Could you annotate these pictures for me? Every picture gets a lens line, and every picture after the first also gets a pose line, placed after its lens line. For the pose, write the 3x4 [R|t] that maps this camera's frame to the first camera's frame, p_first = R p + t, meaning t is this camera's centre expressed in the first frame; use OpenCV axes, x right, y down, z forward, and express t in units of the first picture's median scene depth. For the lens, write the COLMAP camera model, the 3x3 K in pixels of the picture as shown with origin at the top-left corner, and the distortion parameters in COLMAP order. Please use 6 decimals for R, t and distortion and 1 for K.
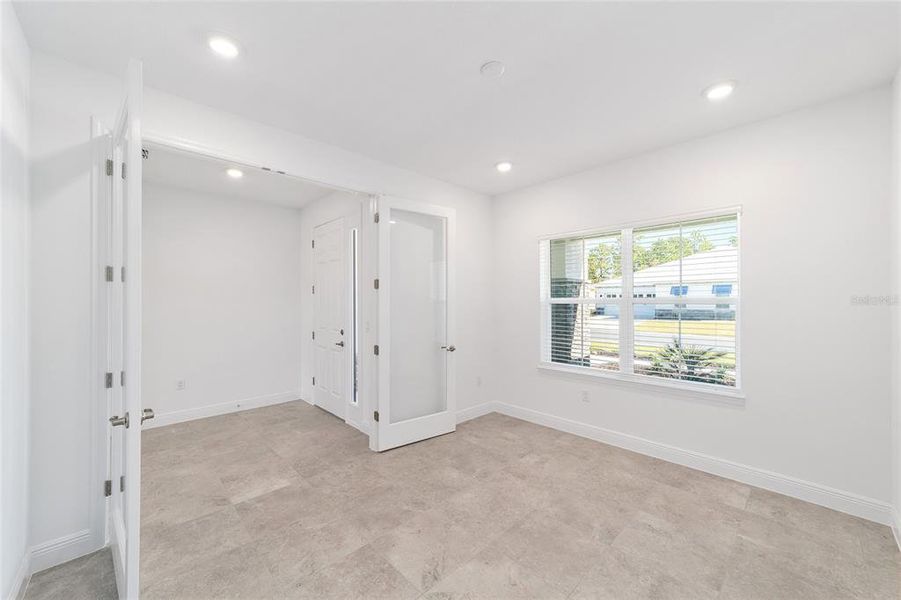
lens RADIAL K [[345.8, 0, 448.6], [0, 345.8, 302.7], [0, 0, 1]] dist [-0.014130, 0.006768]
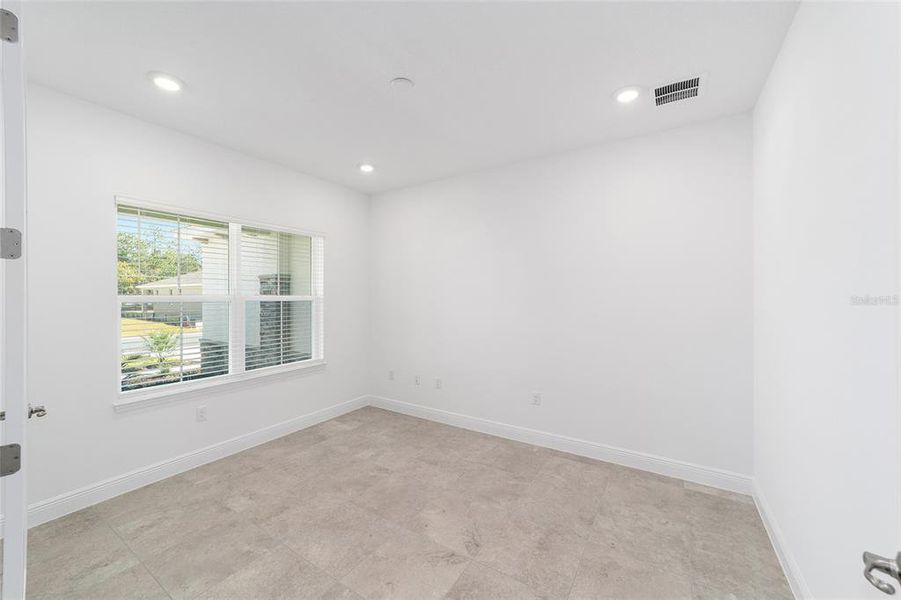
lens RADIAL K [[345.8, 0, 446.8], [0, 345.8, 300.0], [0, 0, 1]] dist [-0.014130, 0.006768]
pose [[-0.232821, -0.006309, 0.972499, -0.670158], [0.007256, 0.999940, 0.008224, -0.005507], [-0.972492, 0.008971, -0.232762, 0.783271]]
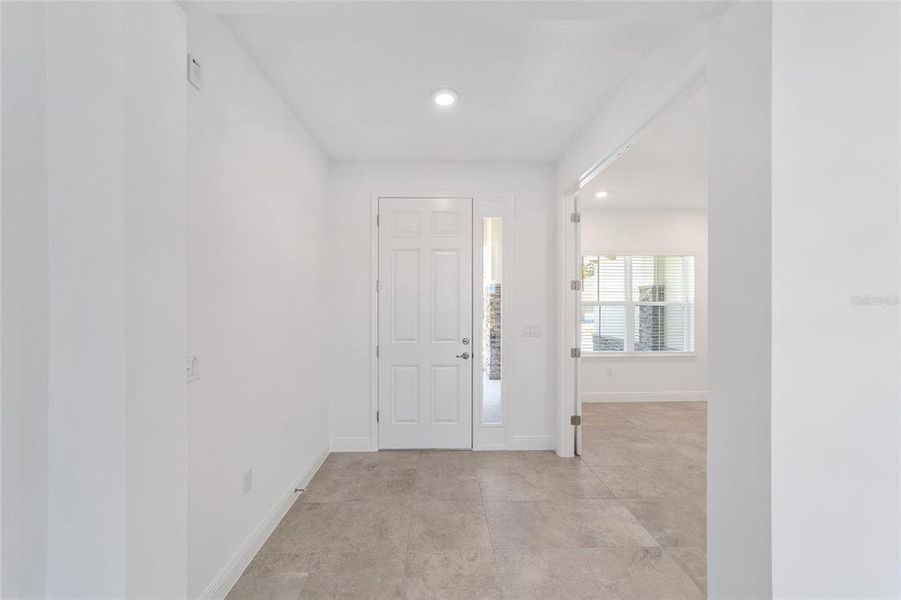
lens RADIAL K [[345.8, 0, 446.4], [0, 345.8, 305.8], [0, 0, 1]] dist [-0.014130, 0.006768]
pose [[0.671248, -0.000828, 0.741233, -1.348898], [0.003219, 0.999993, -0.001797, 0.005666], [-0.741226, 0.003592, 0.671246, 0.702209]]
